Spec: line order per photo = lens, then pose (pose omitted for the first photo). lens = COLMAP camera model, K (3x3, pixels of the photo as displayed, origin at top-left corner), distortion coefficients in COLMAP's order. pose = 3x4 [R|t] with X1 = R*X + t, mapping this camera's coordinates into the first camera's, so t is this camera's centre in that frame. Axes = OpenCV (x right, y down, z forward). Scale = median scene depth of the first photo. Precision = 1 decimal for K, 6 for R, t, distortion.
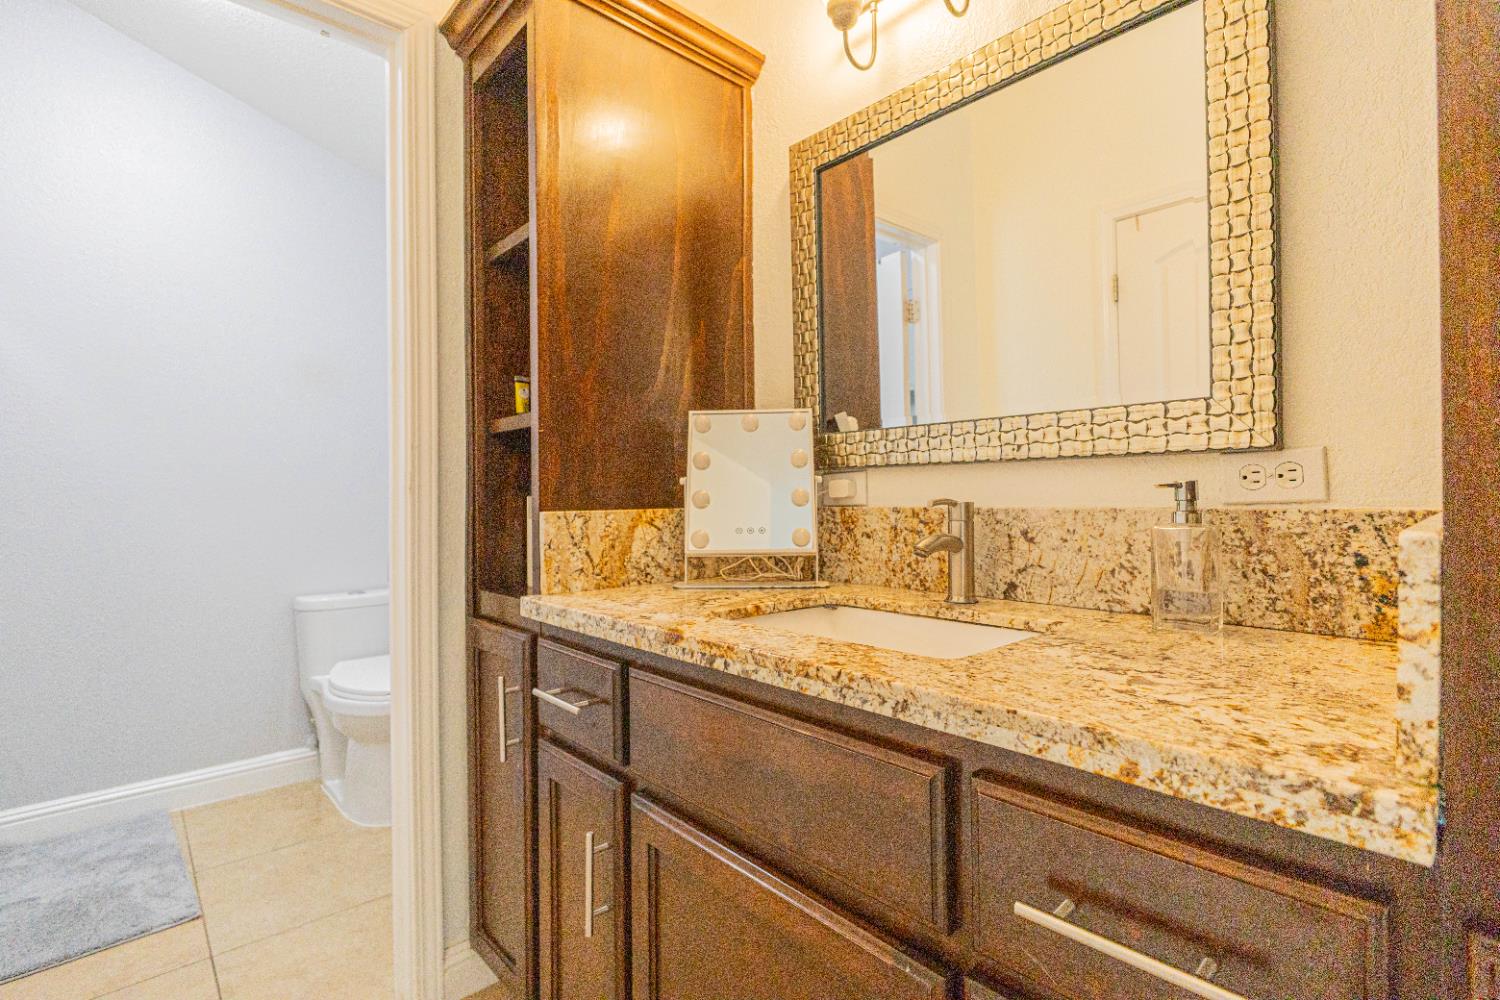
lens RADIAL K [[708.5, 0, 756.1], [0, 708.5, 495.4], [0, 0, 1]] dist [-0.002121, -0.003418]
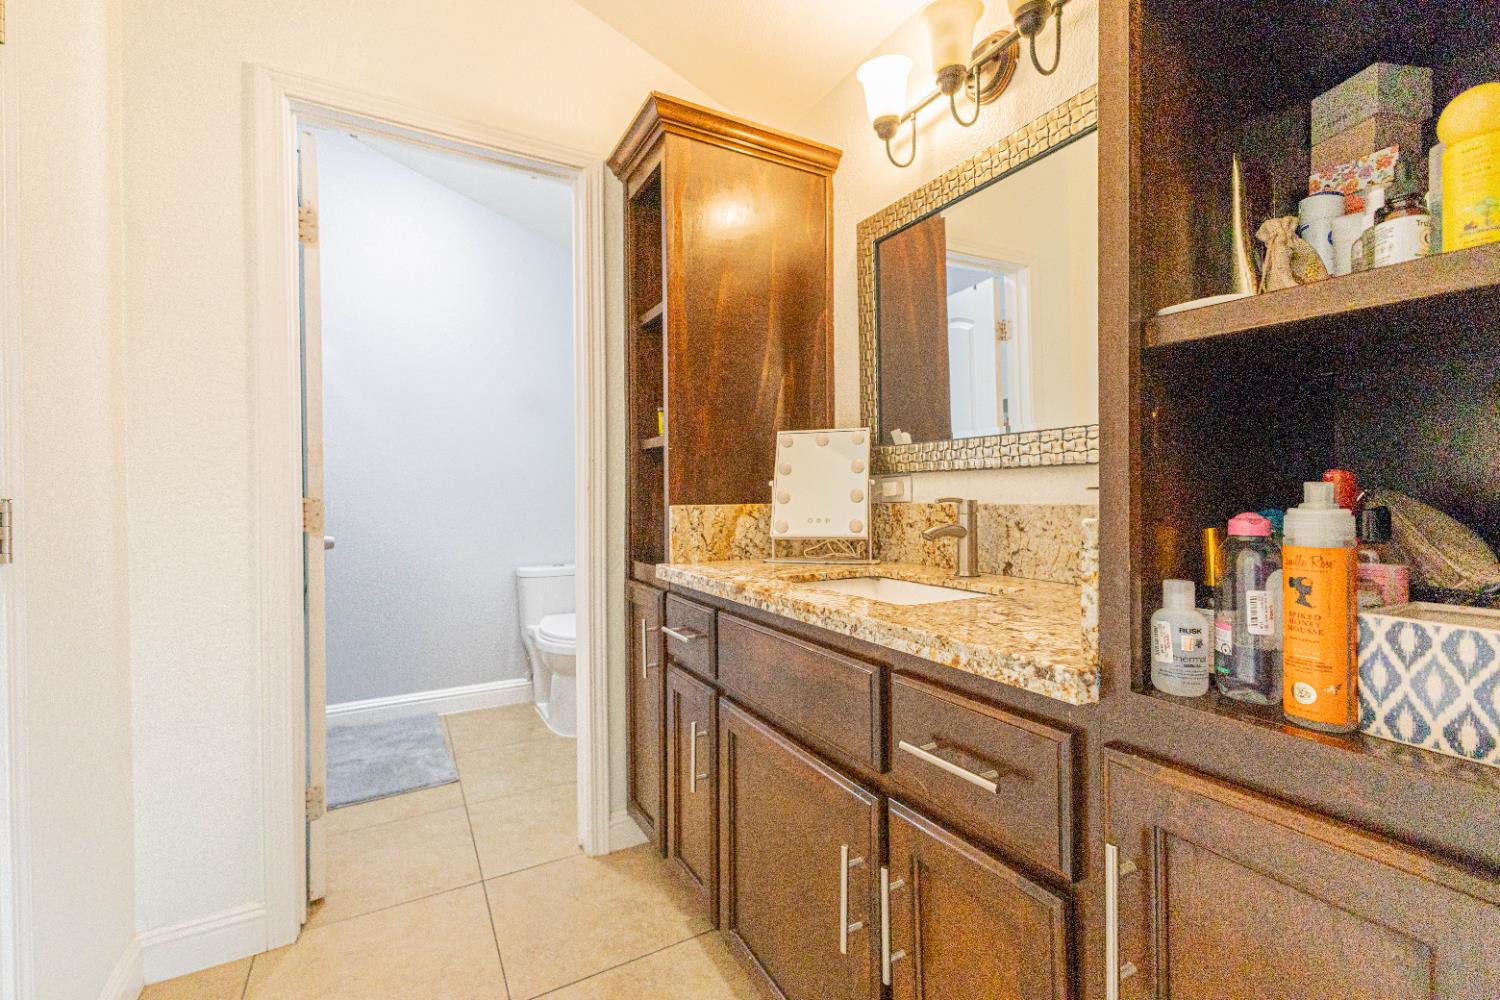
lens RADIAL K [[647.8, 0, 750.3], [0, 647.8, 499.3], [0, 0, 1]] dist [0.002381, 0.000166]
pose [[0.972806, 0.004852, -0.231571, 0.147757], [-0.002376, 0.999937, 0.010972, -0.003369], [0.231609, -0.010124, 0.972756, -0.219477]]
